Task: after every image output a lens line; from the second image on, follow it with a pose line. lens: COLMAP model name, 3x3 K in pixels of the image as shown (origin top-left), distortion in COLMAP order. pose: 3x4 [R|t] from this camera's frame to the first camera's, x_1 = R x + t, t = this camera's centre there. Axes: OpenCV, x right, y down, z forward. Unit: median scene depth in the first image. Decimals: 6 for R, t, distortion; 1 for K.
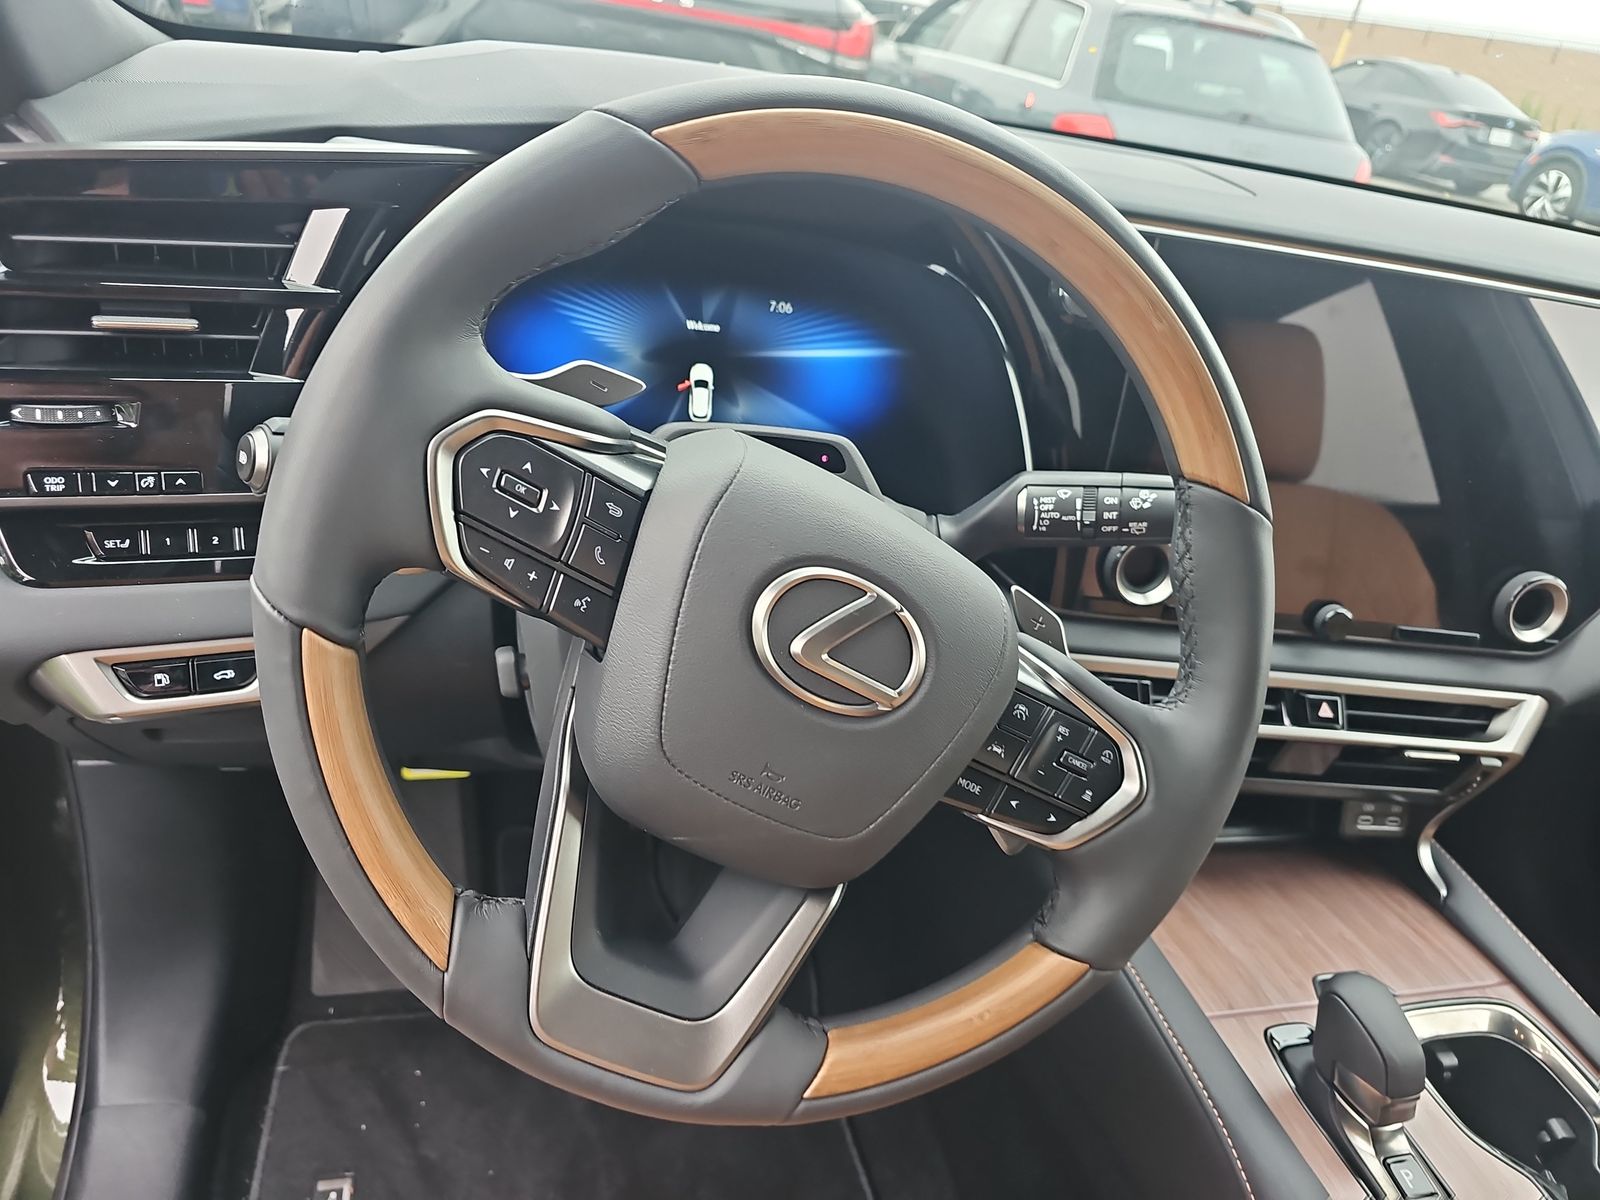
lens RADIAL K [[1068.9, 0, 796.3], [0, 1068.9, 596.1], [0, 0, 1]] dist [0.020612, -0.018808]
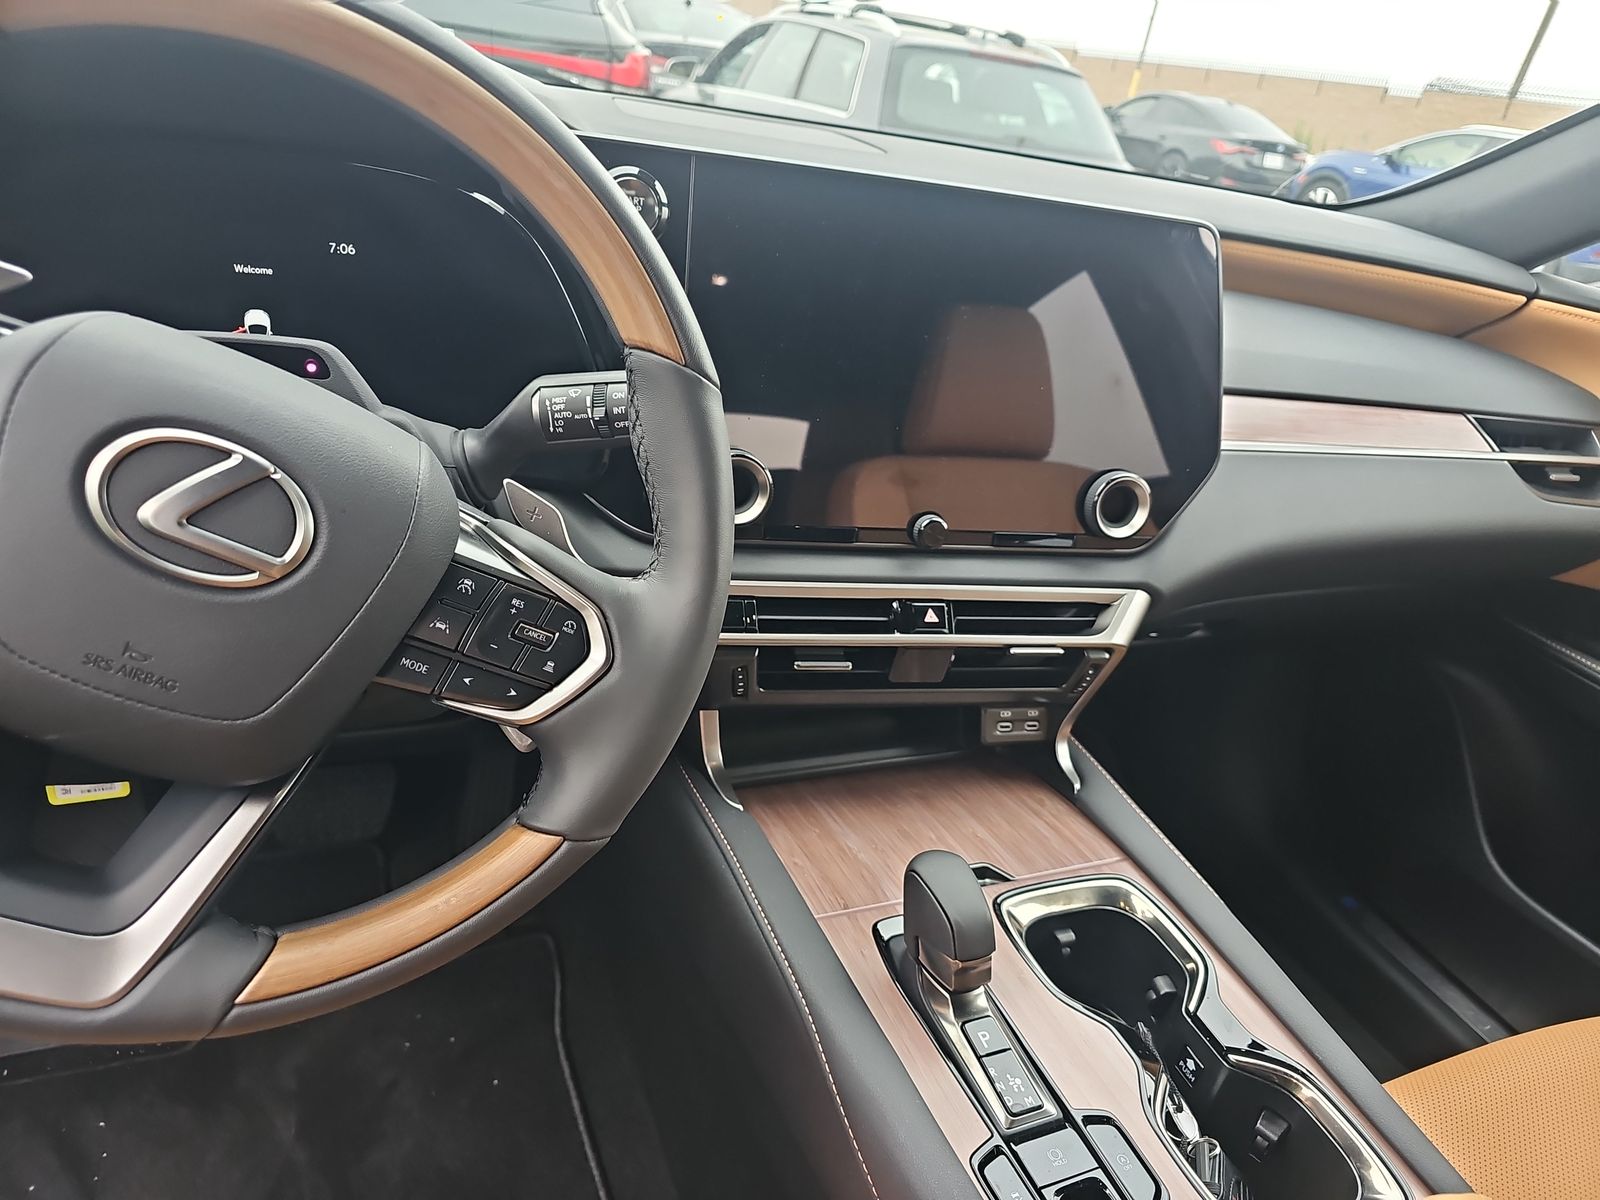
lens RADIAL K [[1059.5, 0, 799.9], [0, 1059.5, 612.2], [0, 0, 1]] dist [0.018653, -0.006071]
pose [[0.988687, -0.086359, 0.122635, 0.262849], [0.089165, 0.995862, -0.017570, 0.118671], [-0.120611, 0.028306, 0.992296, 0.000566]]
